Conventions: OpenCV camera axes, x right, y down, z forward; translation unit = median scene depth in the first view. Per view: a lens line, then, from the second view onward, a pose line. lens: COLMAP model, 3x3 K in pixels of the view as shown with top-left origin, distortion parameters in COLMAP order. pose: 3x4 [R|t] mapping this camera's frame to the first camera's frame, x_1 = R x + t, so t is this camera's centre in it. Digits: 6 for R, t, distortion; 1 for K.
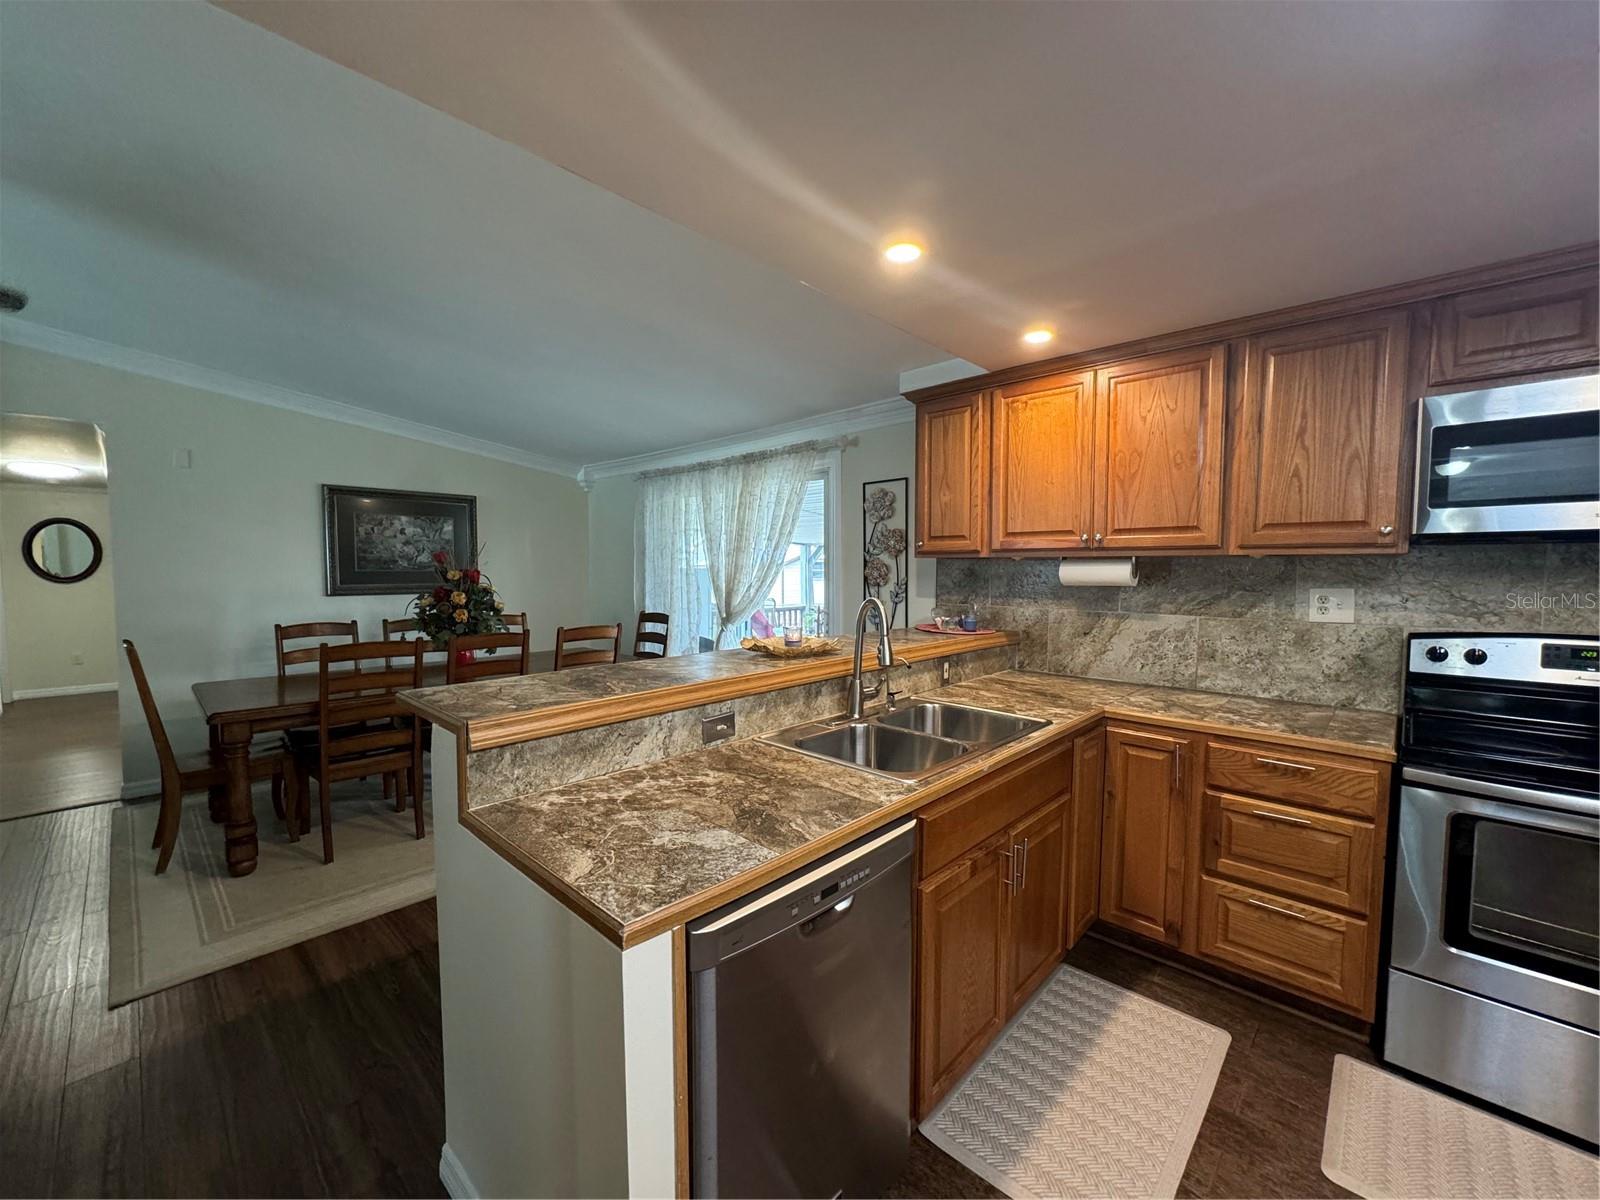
lens RADIAL K [[638.8, 0, 804.1], [0, 638.8, 603.3], [0, 0, 1]] dist [-0.003436, 0.000179]
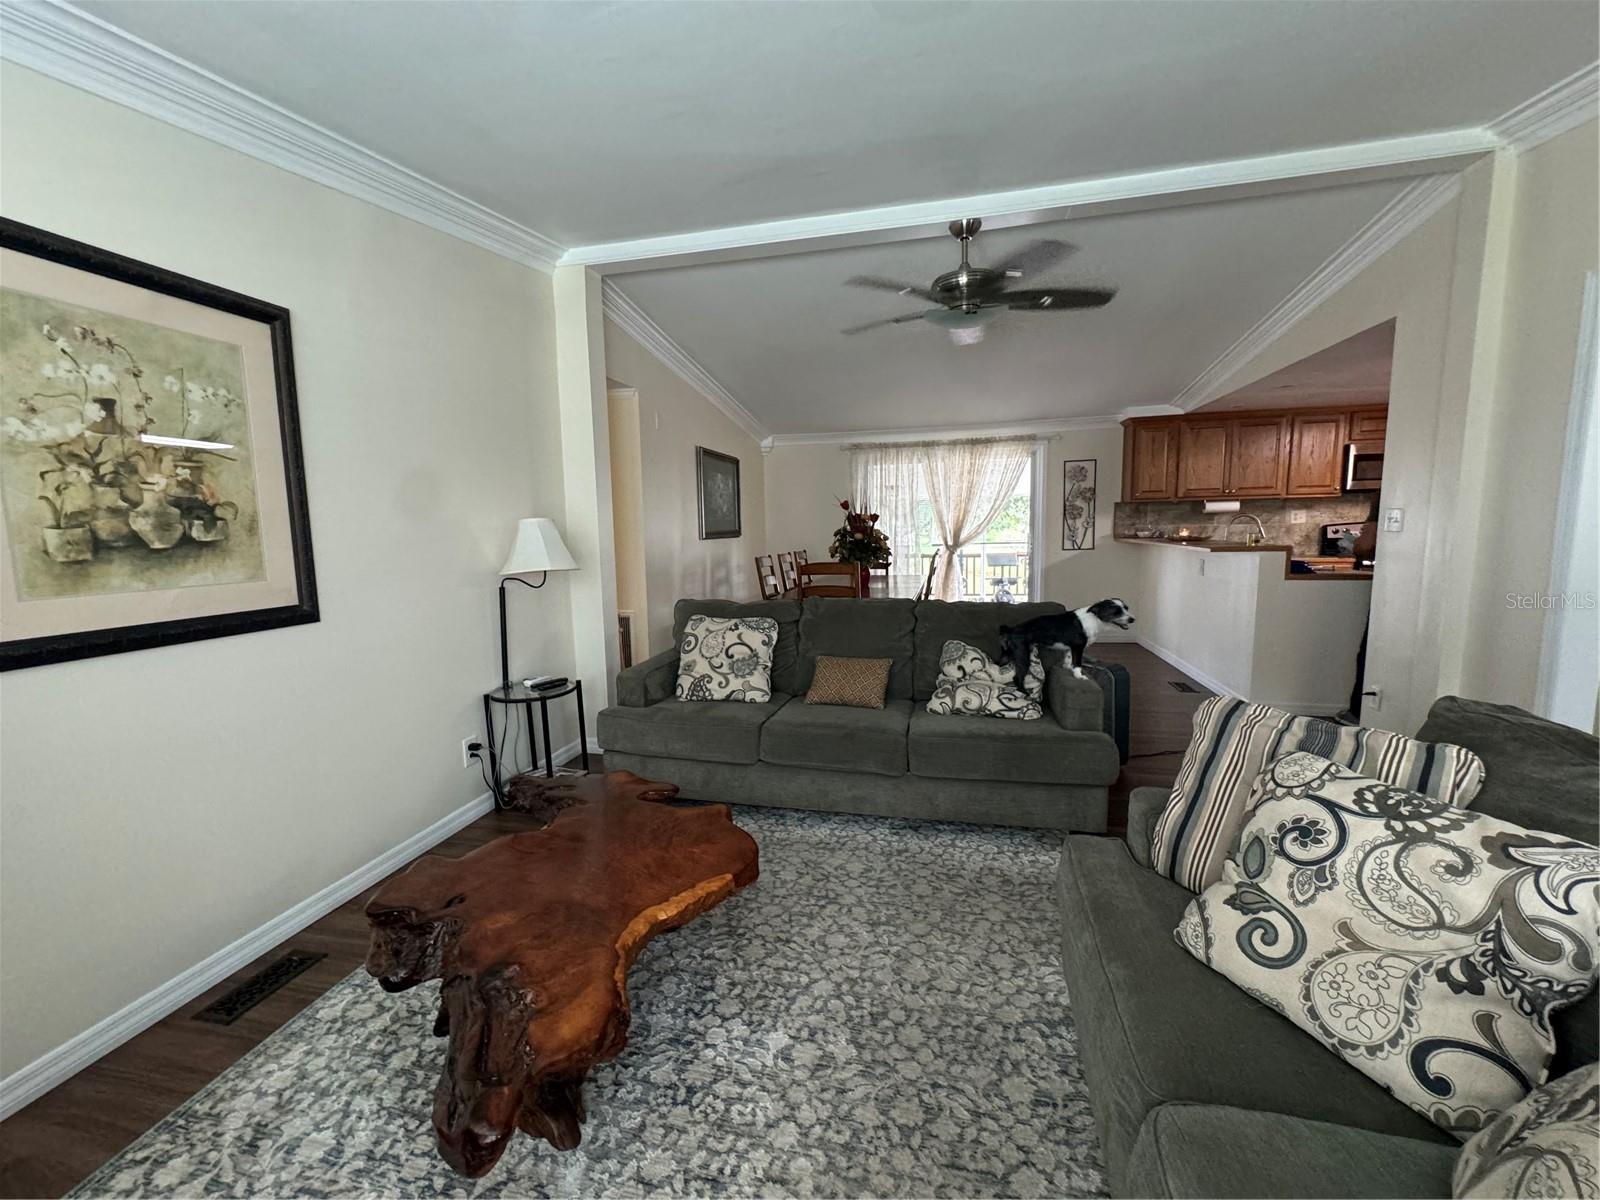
lens RADIAL K [[638.8, 0, 794.1], [0, 638.8, 597.5], [0, 0, 1]] dist [-0.003436, 0.000179]
pose [[0.871138, -0.078980, 0.484644, -1.495354], [0.051866, 0.996259, 0.069129, 0.029494], [-0.488291, -0.035084, 0.871975, -0.201809]]
